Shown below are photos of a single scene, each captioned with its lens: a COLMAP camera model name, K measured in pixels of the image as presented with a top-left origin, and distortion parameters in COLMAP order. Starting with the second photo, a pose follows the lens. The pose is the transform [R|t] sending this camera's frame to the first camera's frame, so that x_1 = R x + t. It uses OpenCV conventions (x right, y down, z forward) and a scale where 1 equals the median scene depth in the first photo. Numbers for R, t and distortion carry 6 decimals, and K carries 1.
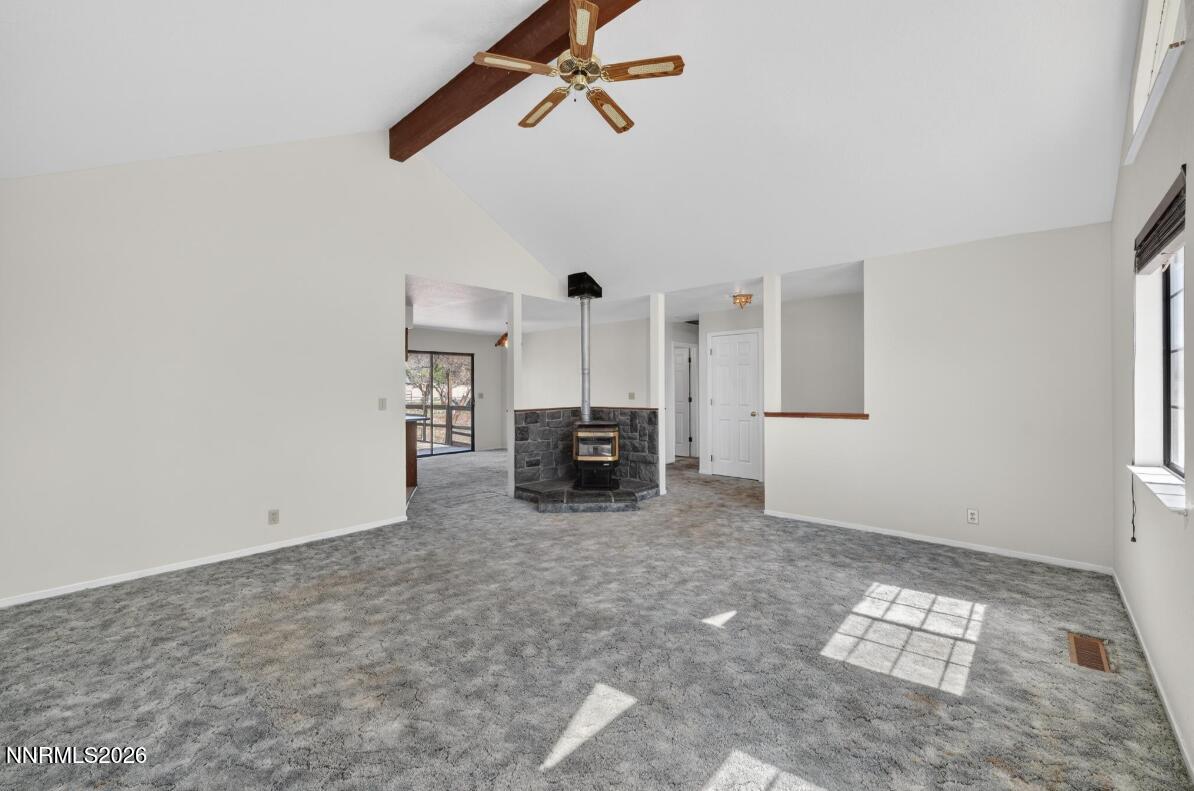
lens RADIAL K [[483.5, 0, 599.1], [0, 483.5, 391.0], [0, 0, 1]] dist [-0.001773, -0.000739]
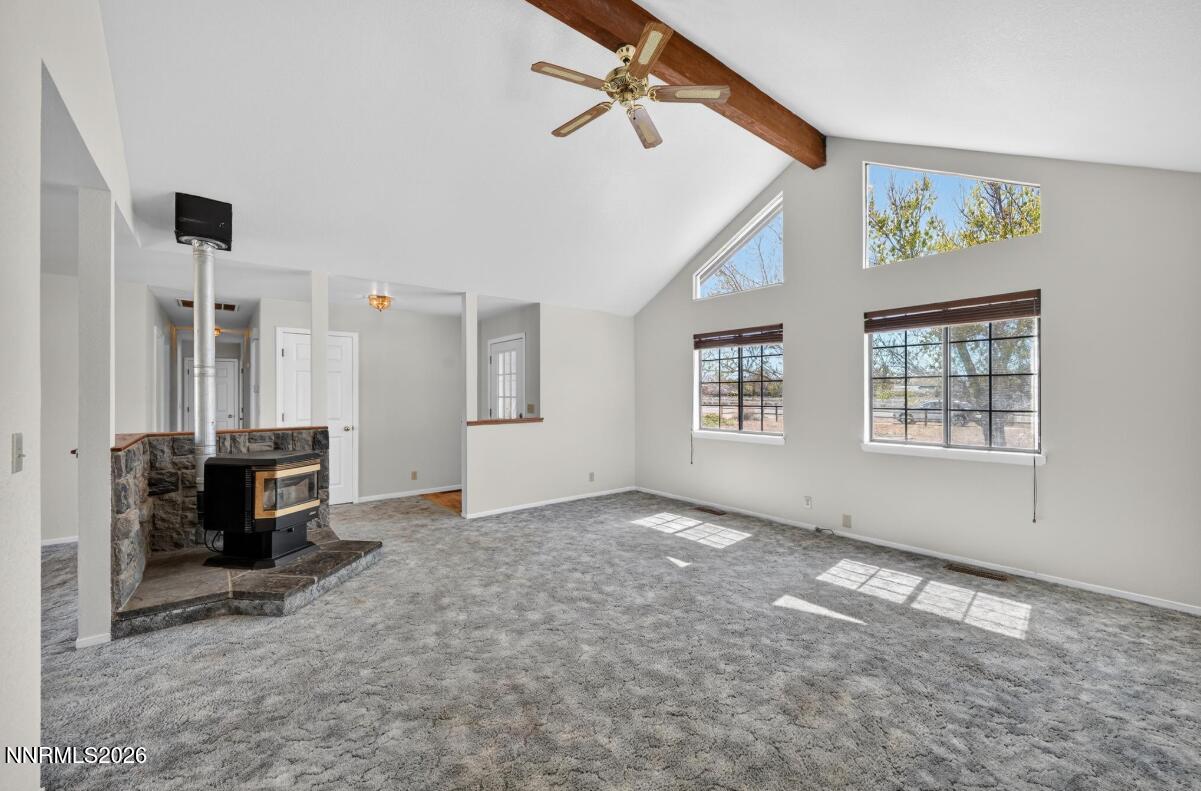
lens RADIAL K [[477.7, 0, 602.7], [0, 477.7, 395.9], [0, 0, 1]] dist [0.000720, 0.000618]
pose [[0.152381, 0.005809, 0.988305, -0.993981], [0.006967, 0.999952, -0.006952, -0.004657], [-0.988297, 0.007945, 0.152333, 0.854036]]
